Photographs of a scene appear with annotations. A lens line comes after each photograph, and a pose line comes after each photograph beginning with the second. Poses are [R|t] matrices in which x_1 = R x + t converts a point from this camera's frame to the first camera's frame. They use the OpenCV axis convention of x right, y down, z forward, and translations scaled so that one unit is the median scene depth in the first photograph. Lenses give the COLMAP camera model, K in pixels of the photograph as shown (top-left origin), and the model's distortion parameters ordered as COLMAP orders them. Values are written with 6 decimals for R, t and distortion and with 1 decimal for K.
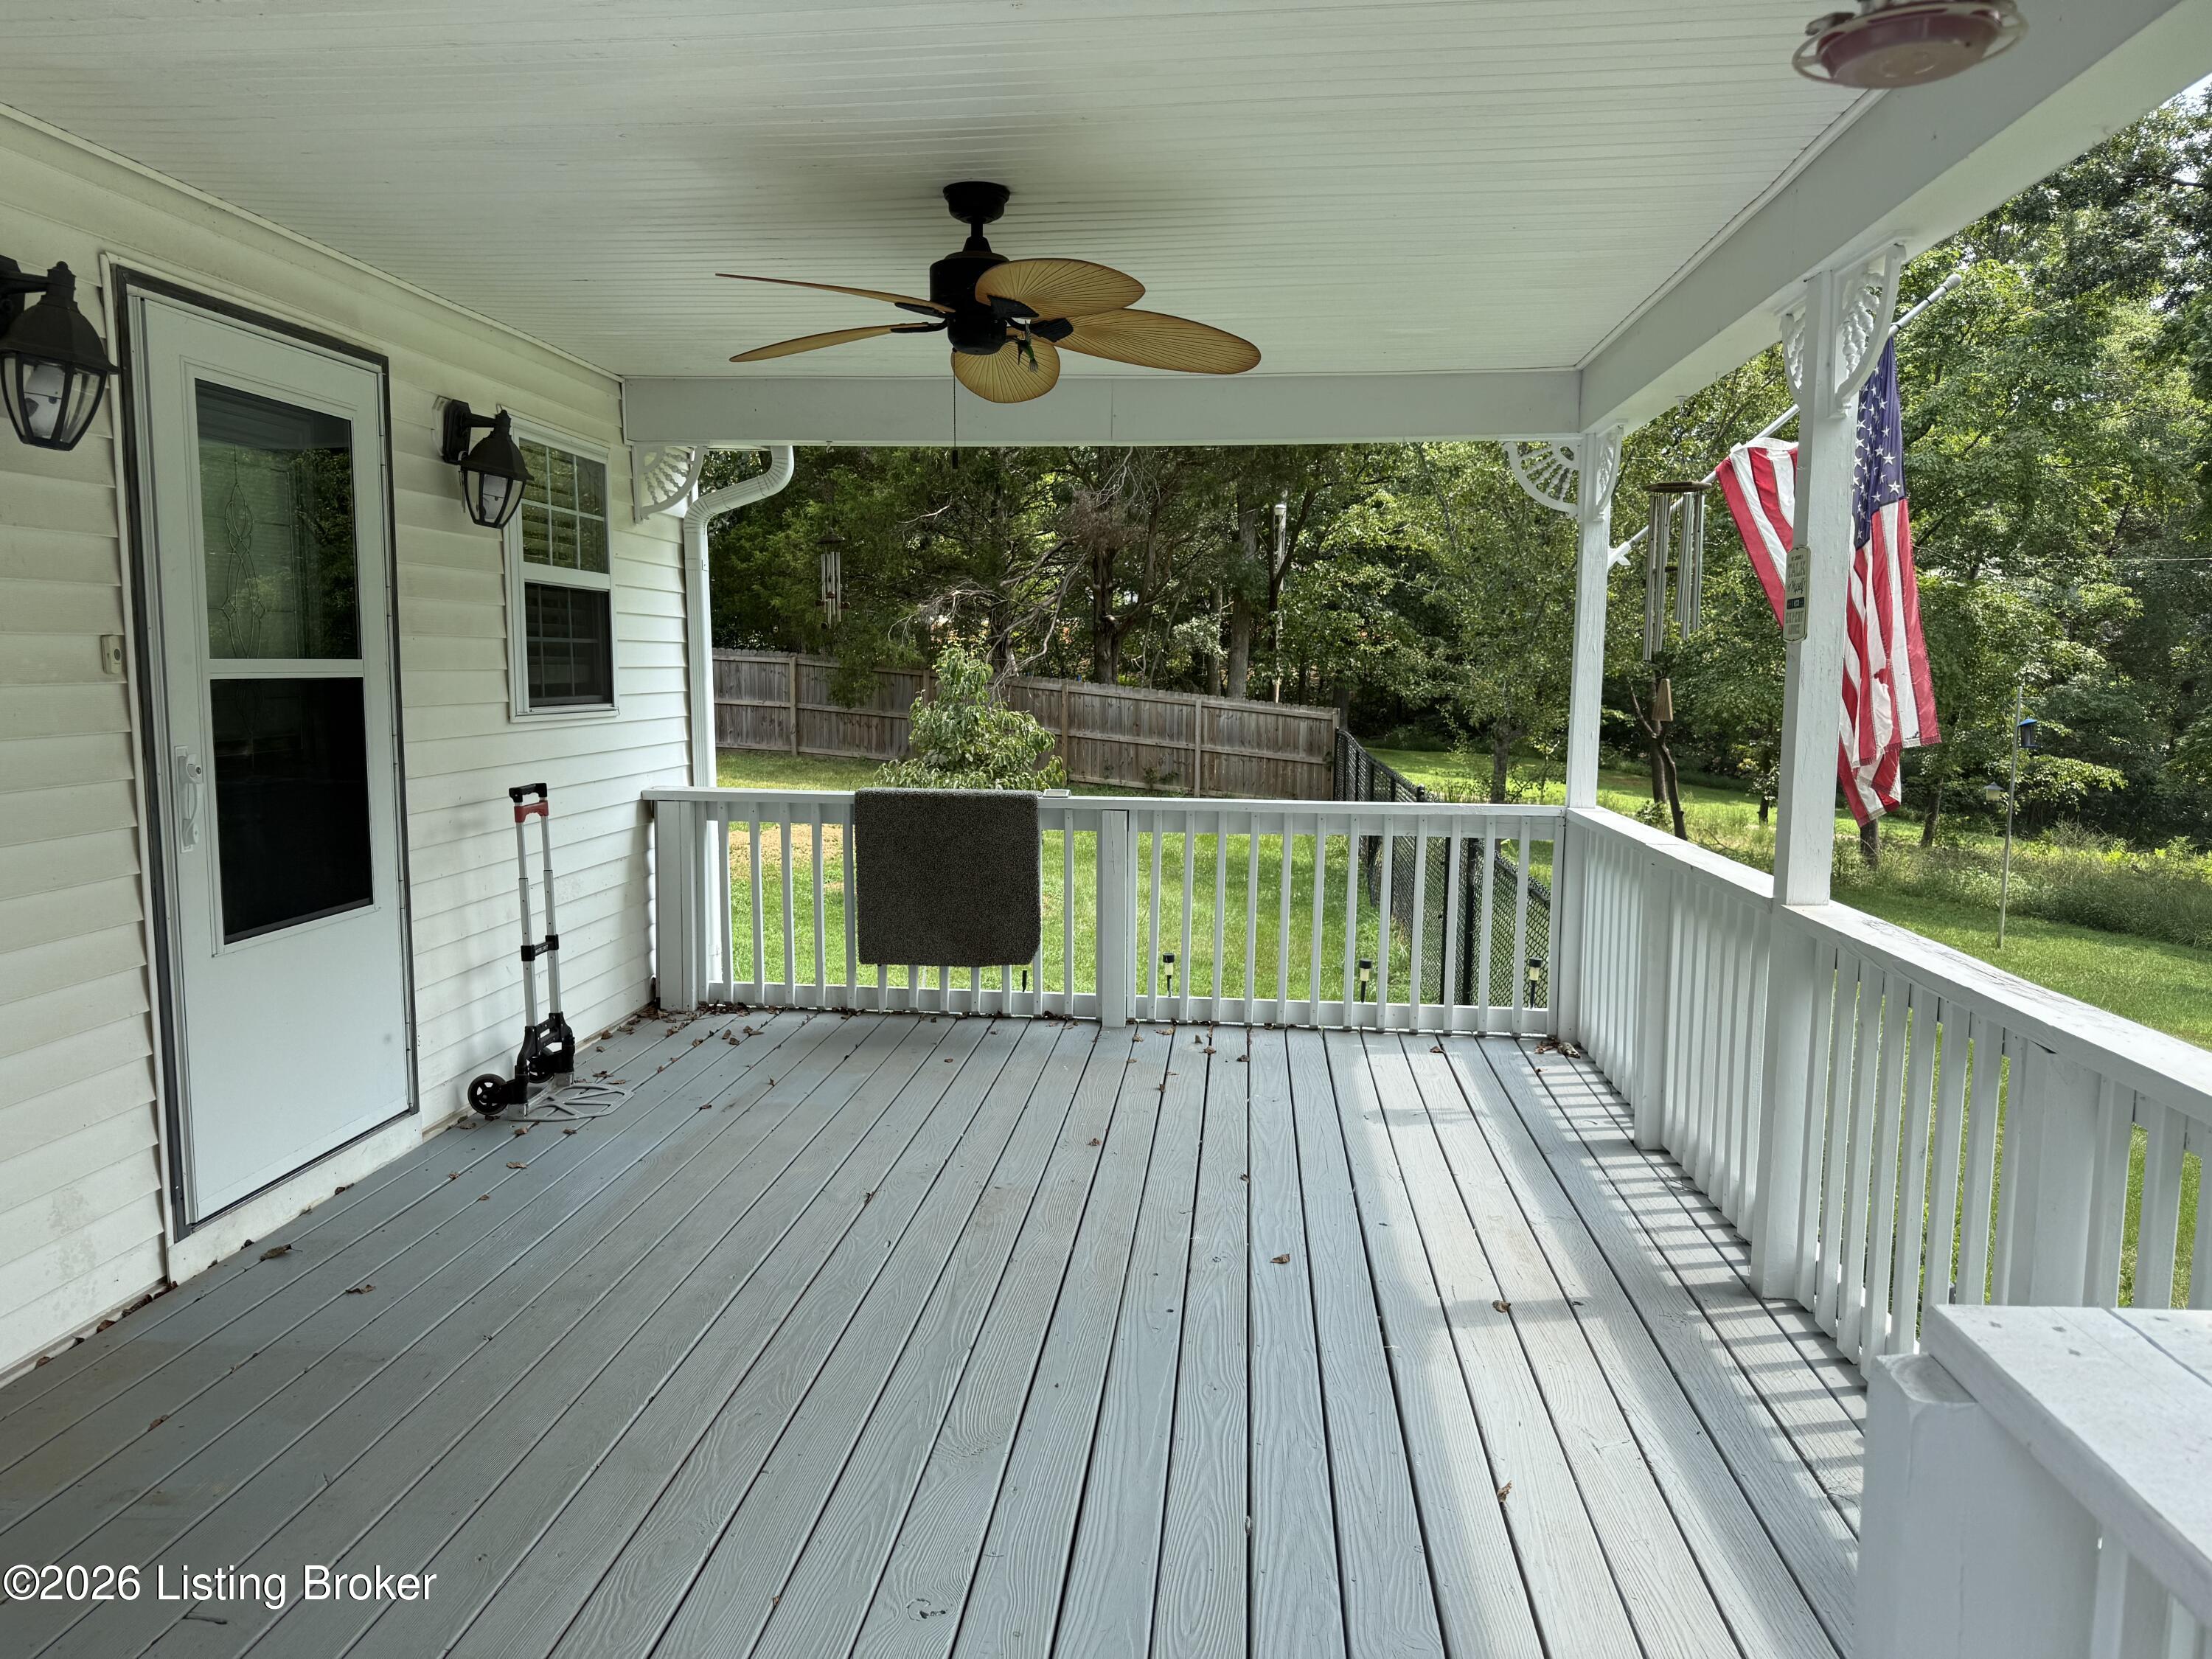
lens RADIAL K [[1547.1, 0, 1041.8], [0, 1547.1, 862.3], [0, 0, 1]] dist [0.010983, -0.057427]
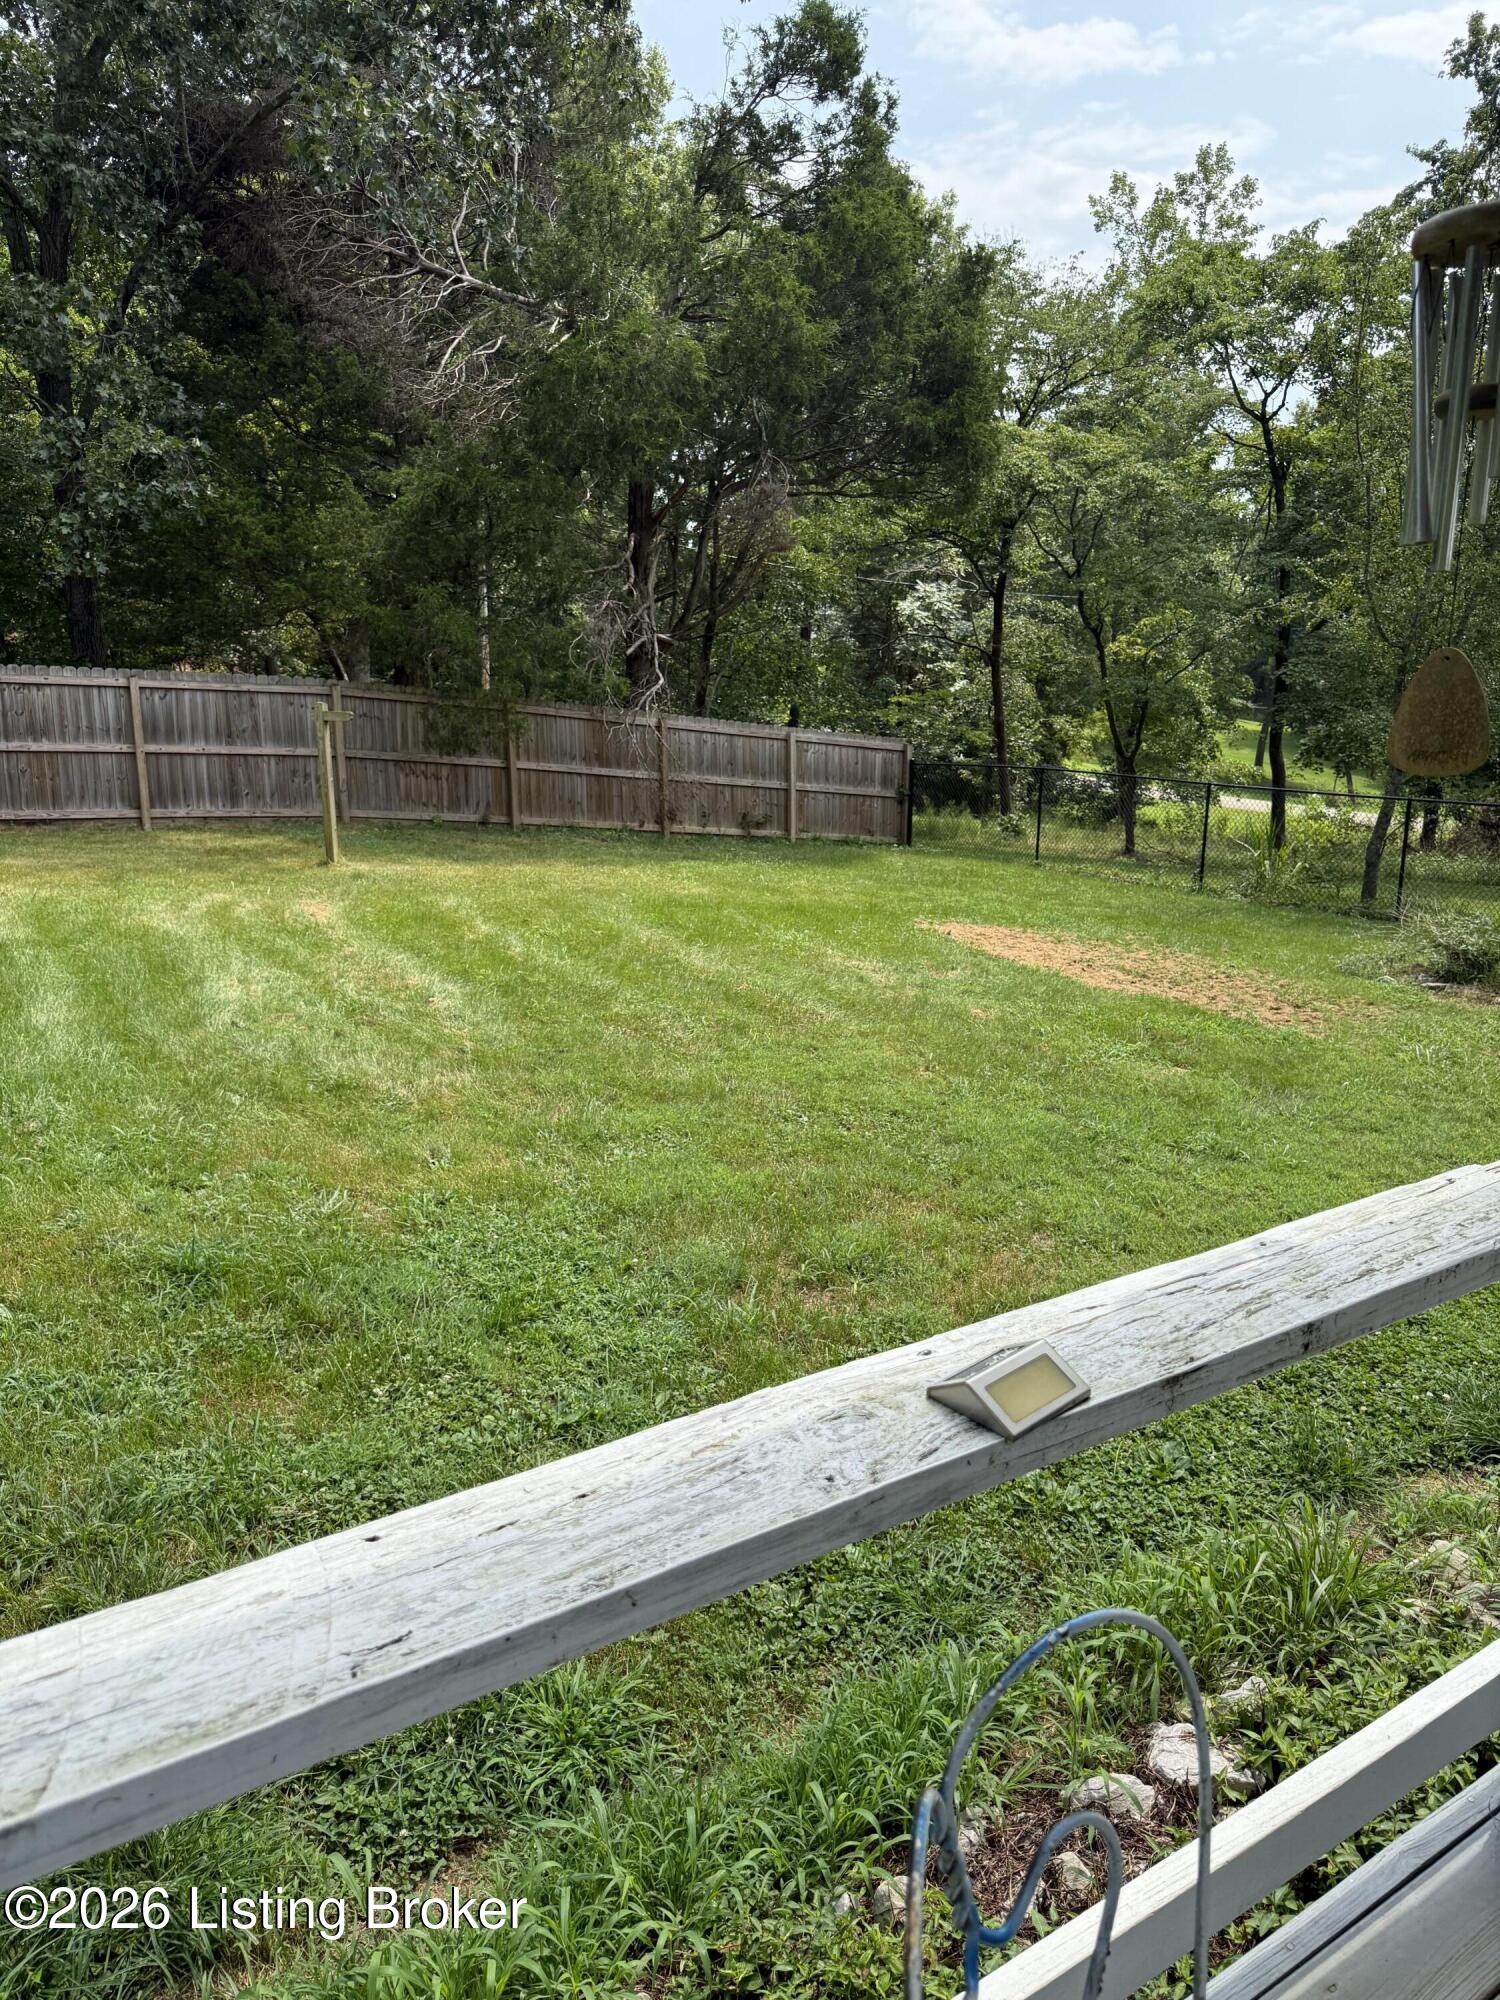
lens RADIAL K [[1420.9, 0, 759.5], [0, 1420.9, 1006.8], [0, 0, 1]] dist [0.011017, -0.011581]
pose [[0.766680, -0.144883, 0.625468, -0.453739], [0.074493, 0.987699, 0.137479, -0.062416], [-0.637693, -0.058809, 0.768043, 0.362693]]
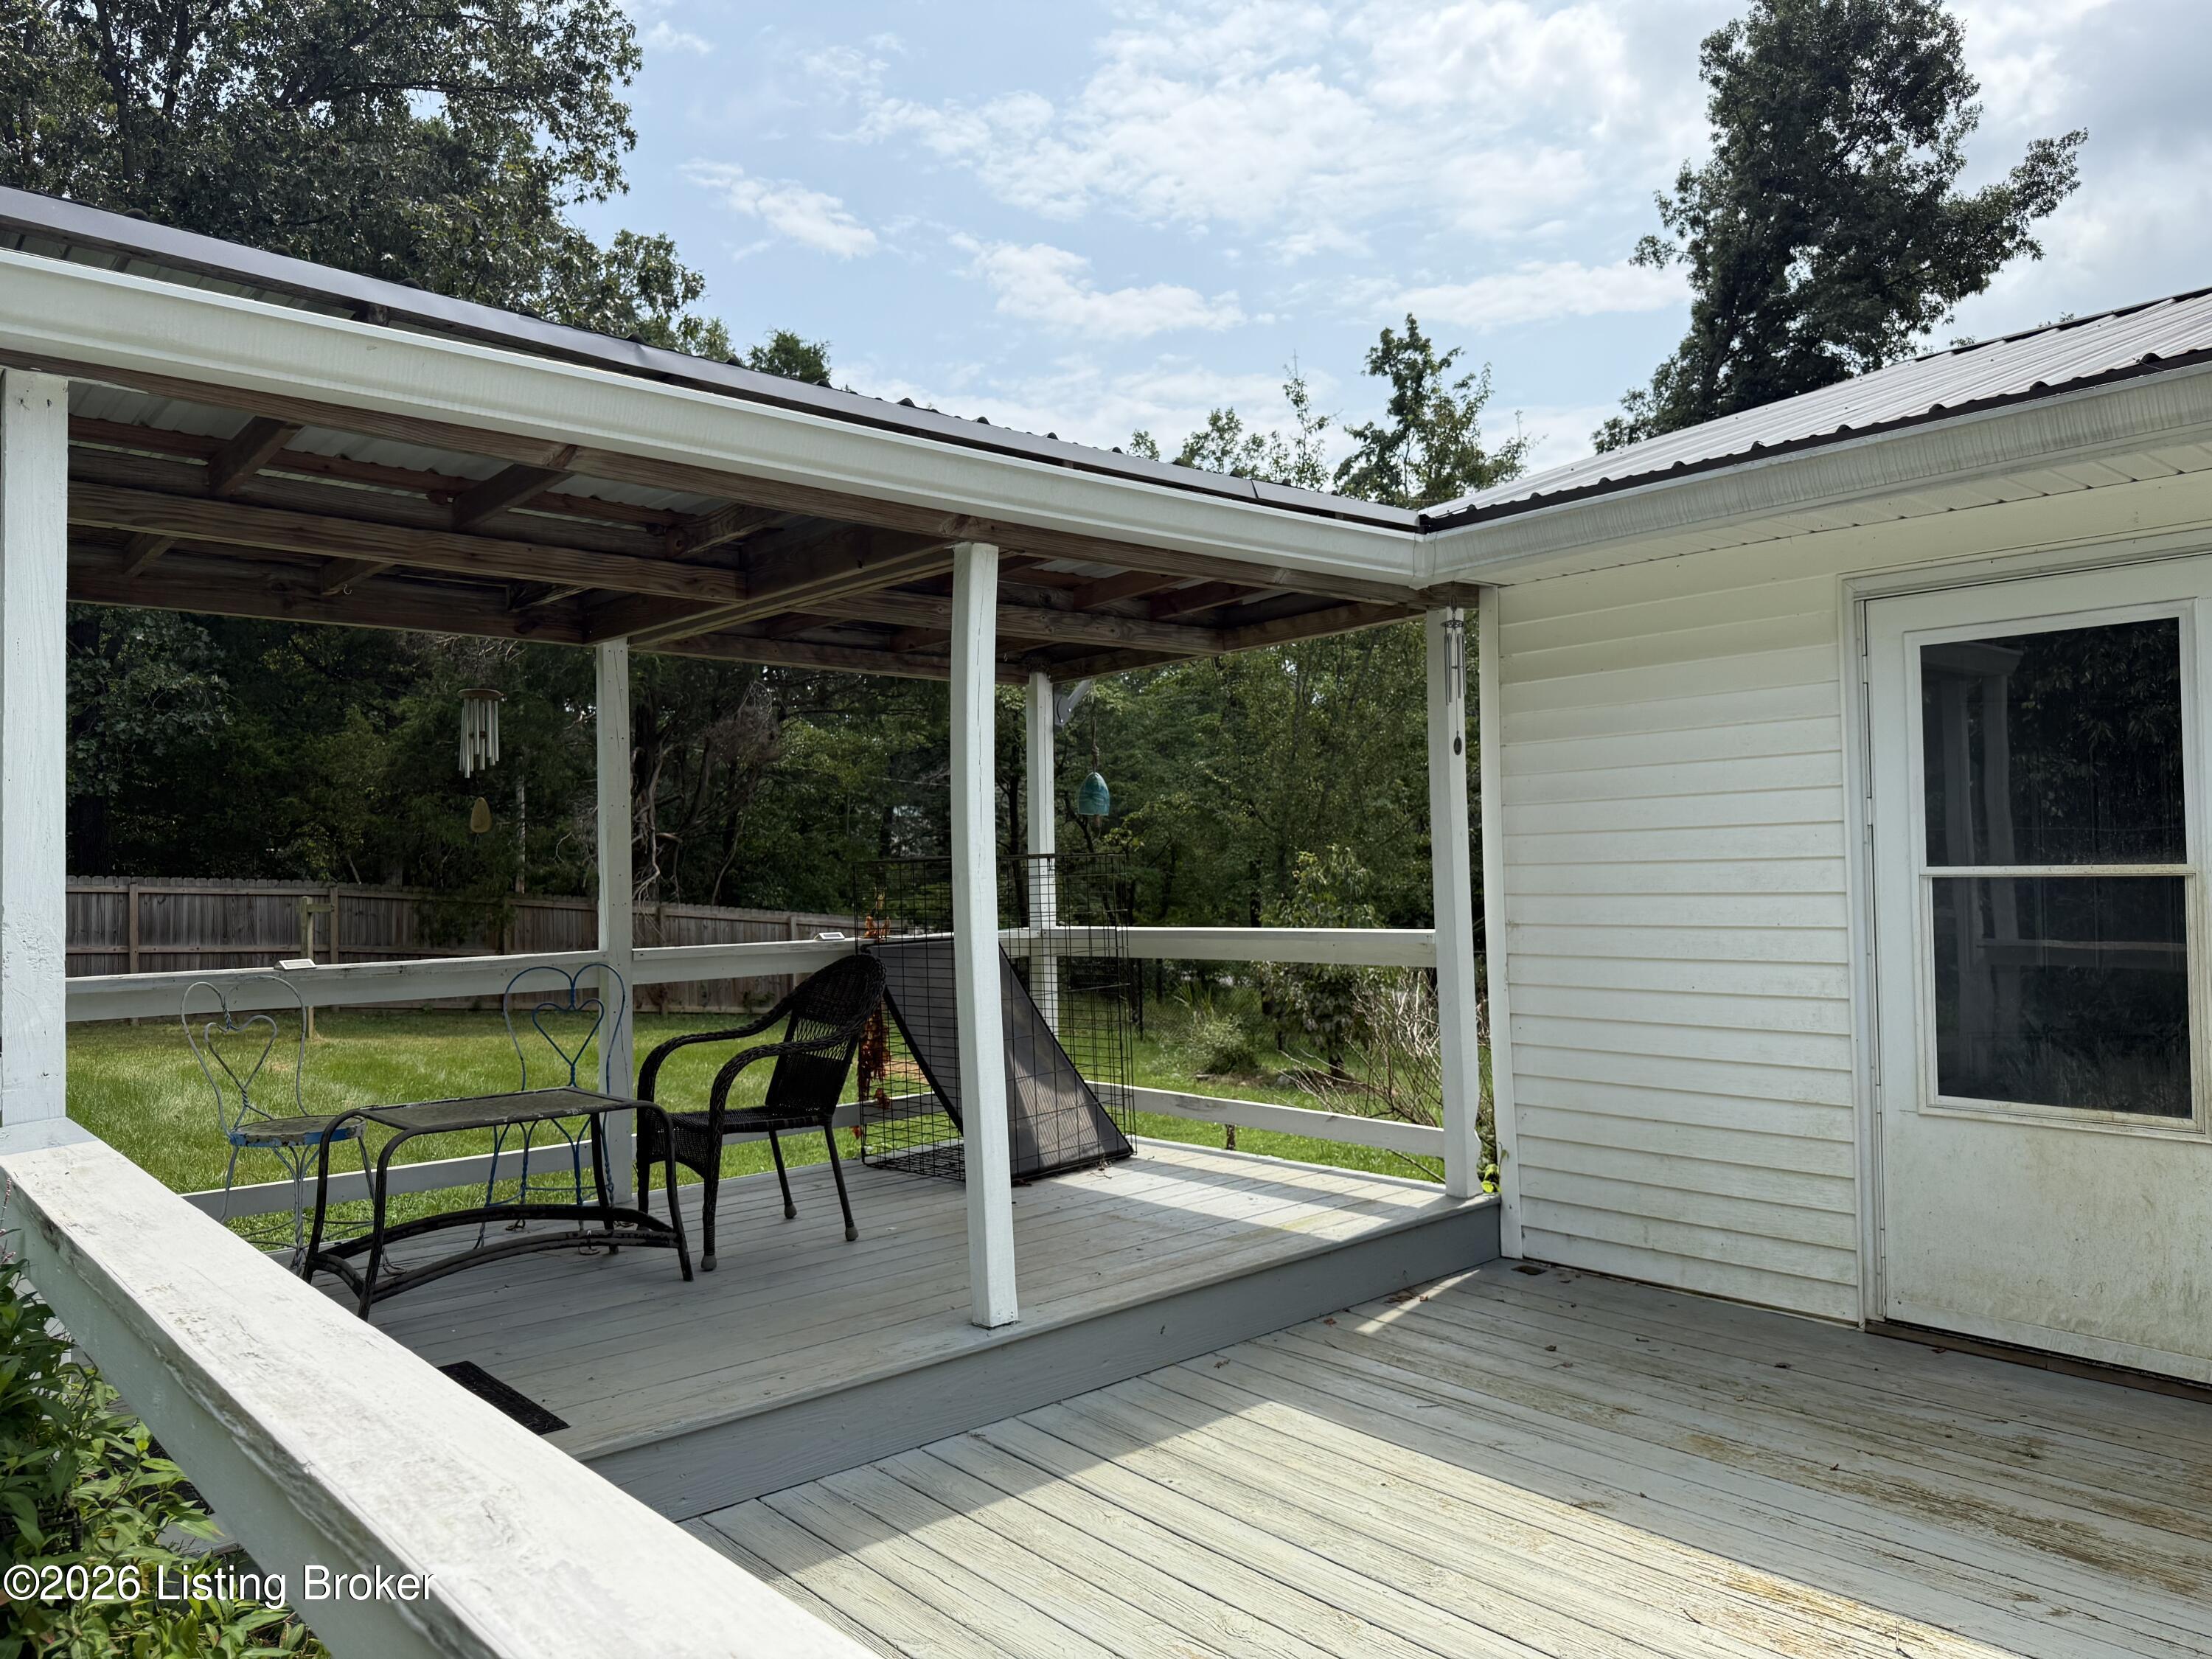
lens RADIAL K [[1588.9, 0, 1106.0], [0, 1588.9, 829.5], [0, 0, 1]] dist [0.002706, -0.008257]
pose [[0.670870, 0.008077, 0.741531, -0.509293], [0.112558, 0.987246, -0.112586, -0.023575], [-0.732983, 0.158995, 0.661405, 0.160021]]
